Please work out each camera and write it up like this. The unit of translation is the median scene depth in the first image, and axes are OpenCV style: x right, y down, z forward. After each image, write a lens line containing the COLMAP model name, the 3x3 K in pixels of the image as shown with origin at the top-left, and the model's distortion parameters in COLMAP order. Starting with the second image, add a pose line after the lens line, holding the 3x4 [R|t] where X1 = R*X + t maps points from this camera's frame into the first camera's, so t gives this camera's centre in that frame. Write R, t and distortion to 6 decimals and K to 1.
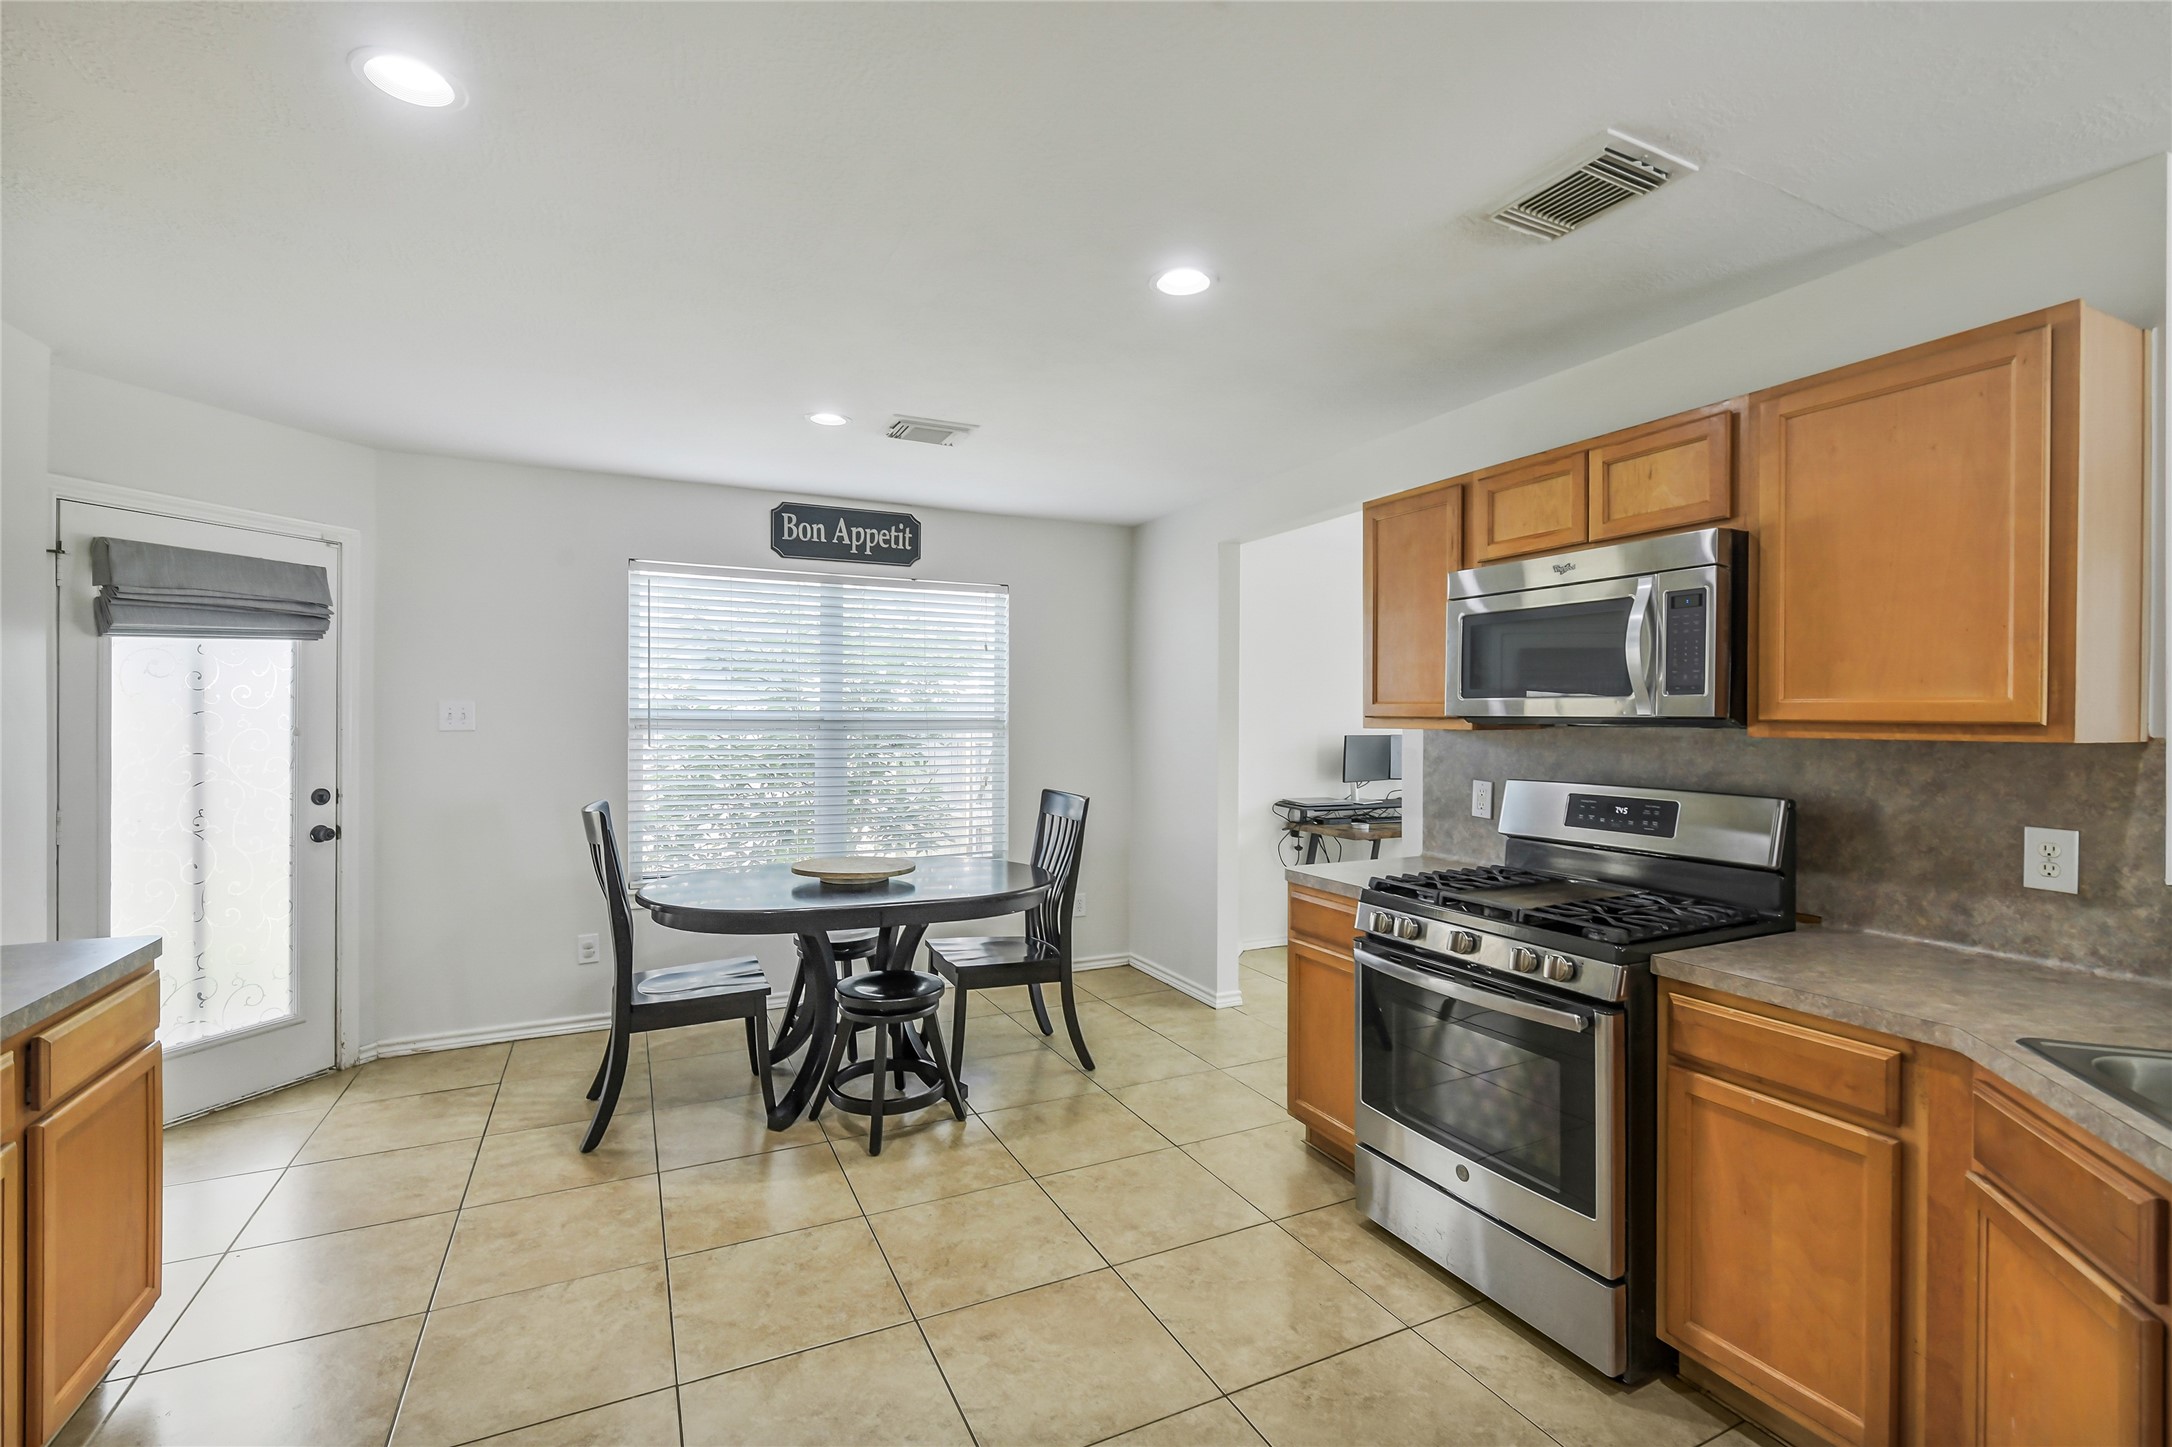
lens RADIAL K [[944.4, 0, 1086.0], [0, 944.4, 723.5], [0, 0, 1]] dist [0.001801, -0.003013]
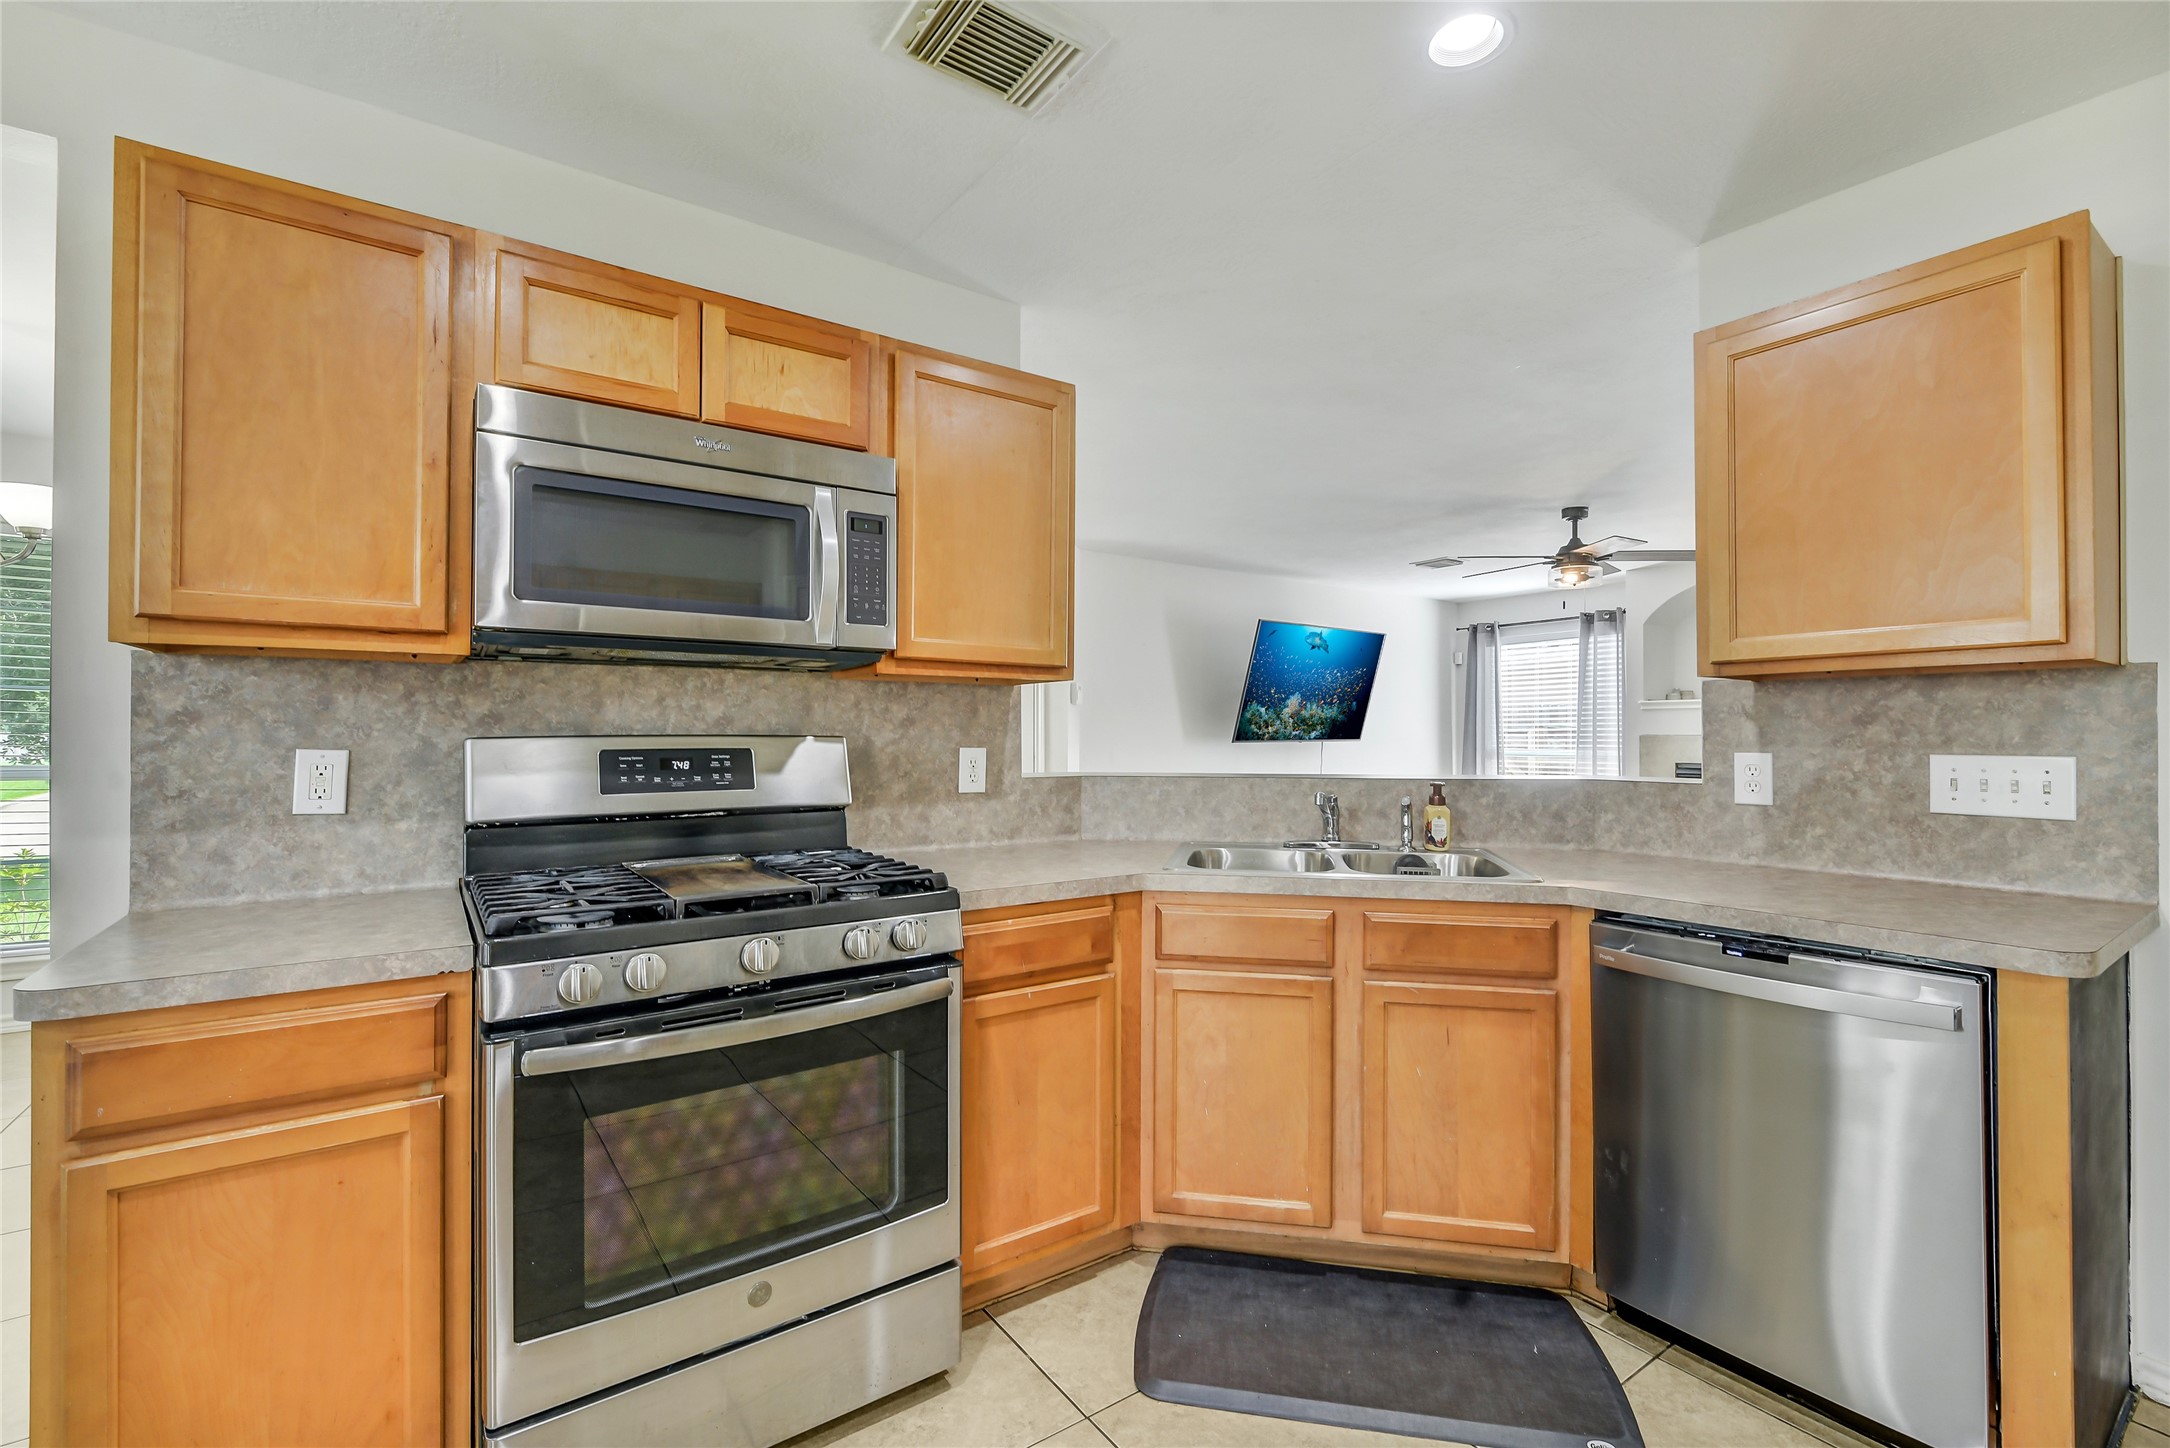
lens RADIAL K [[938.9, 0, 1090.4], [0, 938.9, 728.6], [0, 0, 1]] dist [0.003090, -0.003251]
pose [[-0.160269, -0.001045, 0.987073, -0.358235], [0.003807, 0.999991, 0.001676, 0.078819], [-0.987066, 0.004026, -0.160264, 1.015693]]
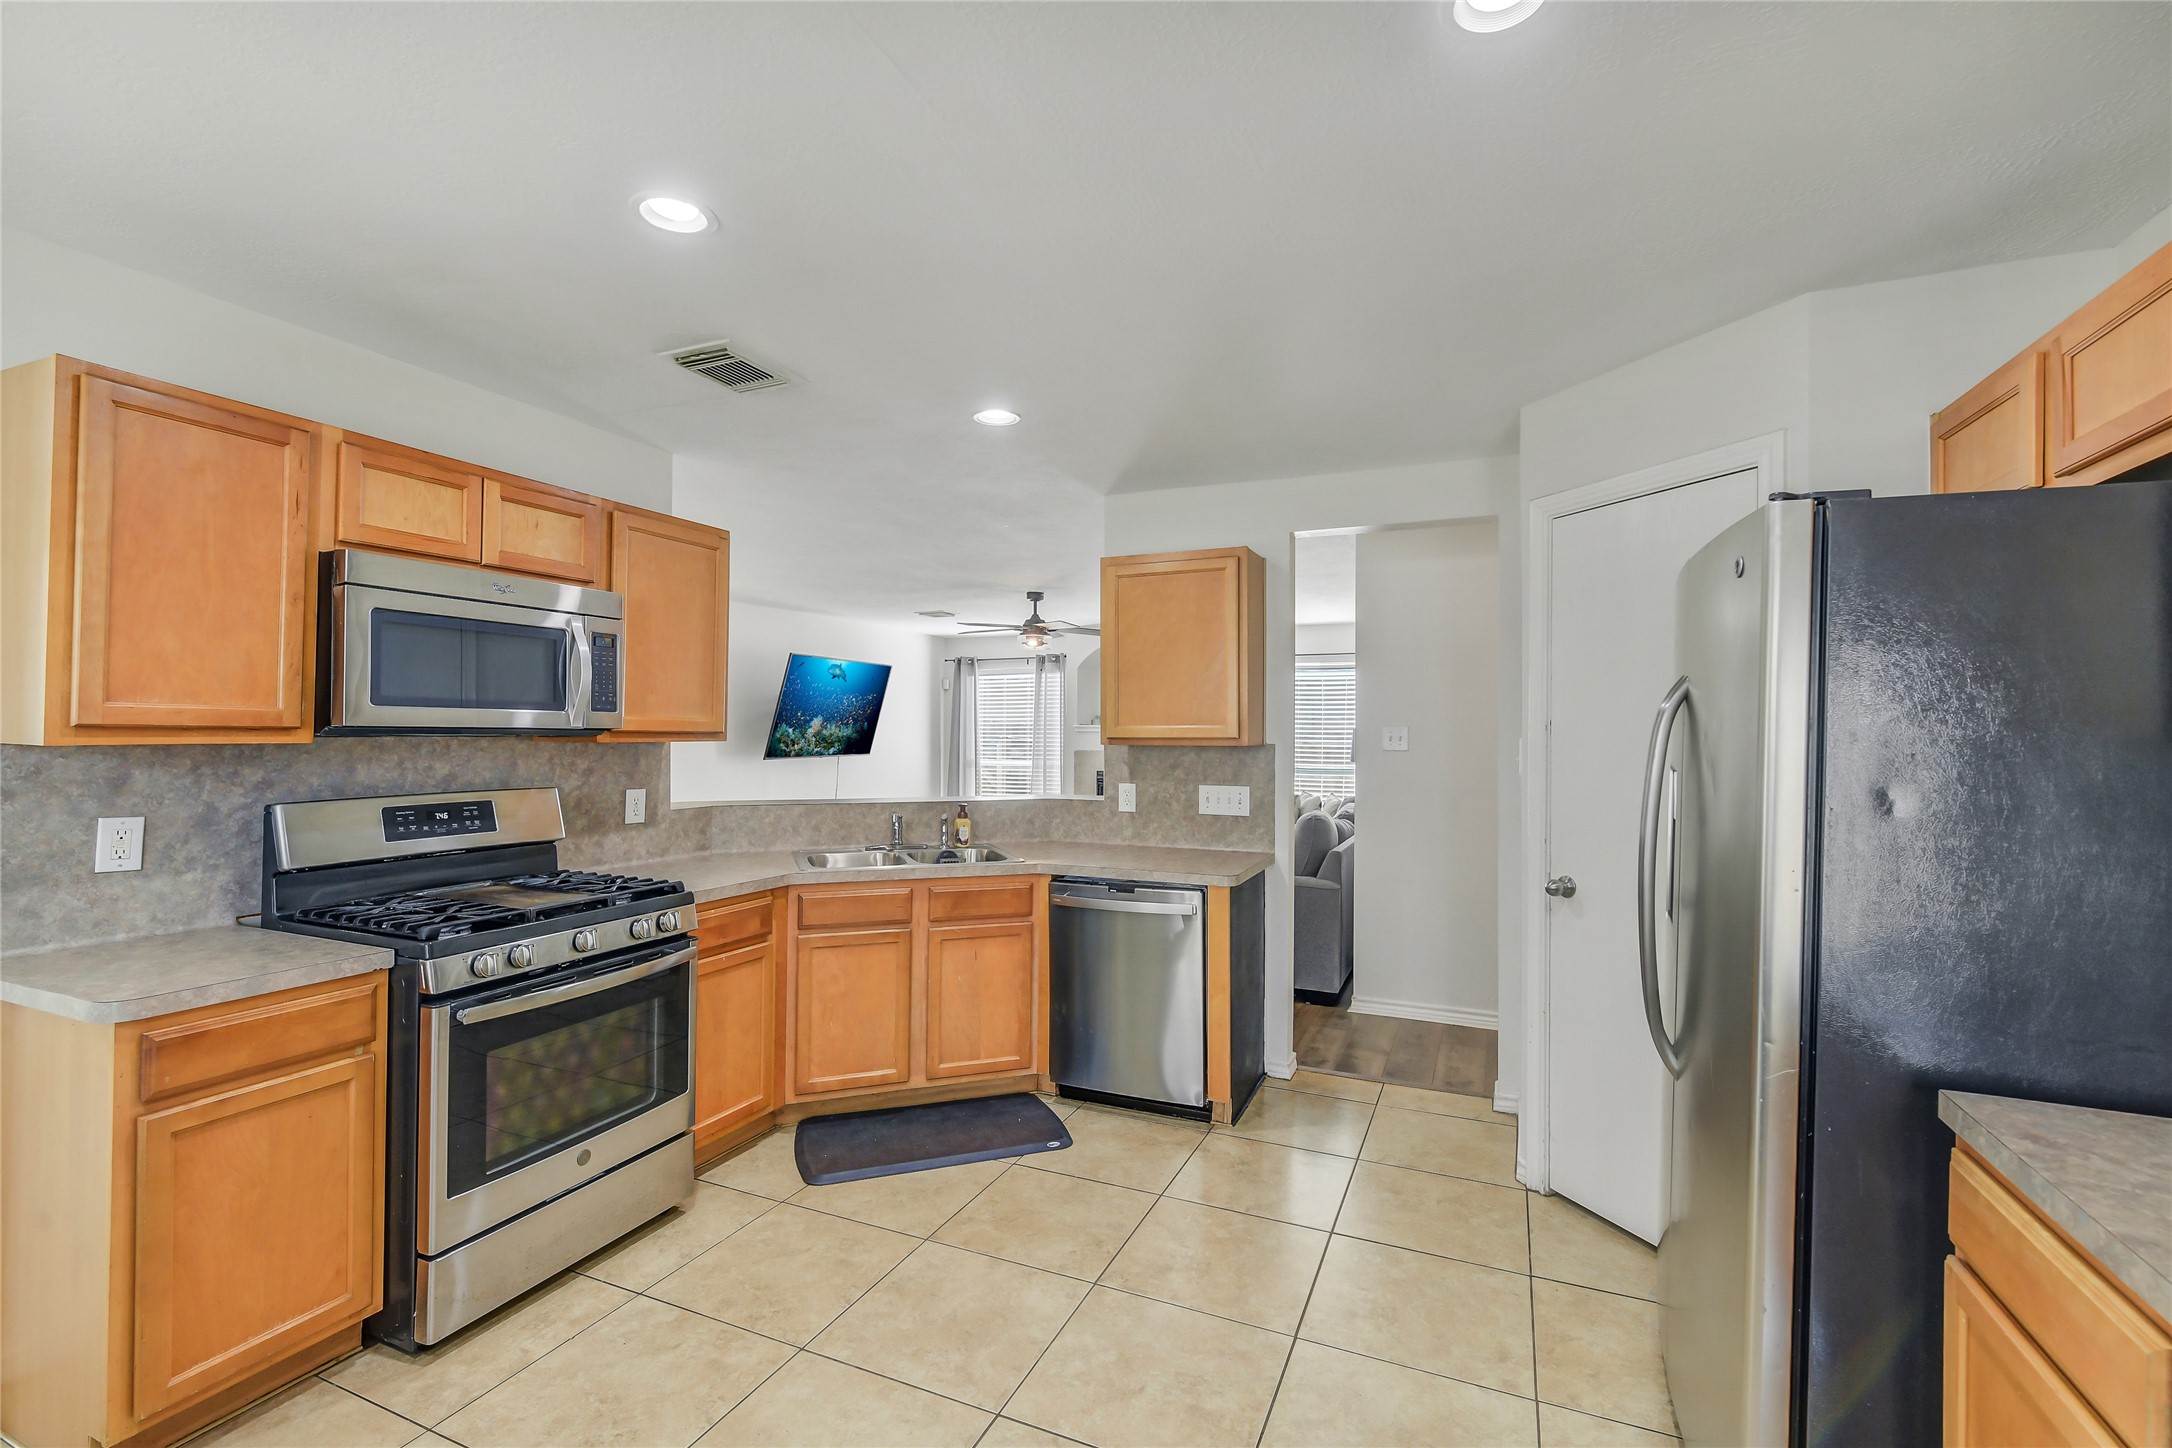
lens RADIAL K [[944.4, 0, 1086.0], [0, 944.4, 724.0], [0, 0, 1]] dist [0.001801, -0.003013]
pose [[-0.645108, -0.003716, 0.764083, -0.907392], [-0.006112, 0.999981, -0.000297, -0.018795], [-0.764067, -0.004862, -0.645118, 1.464716]]
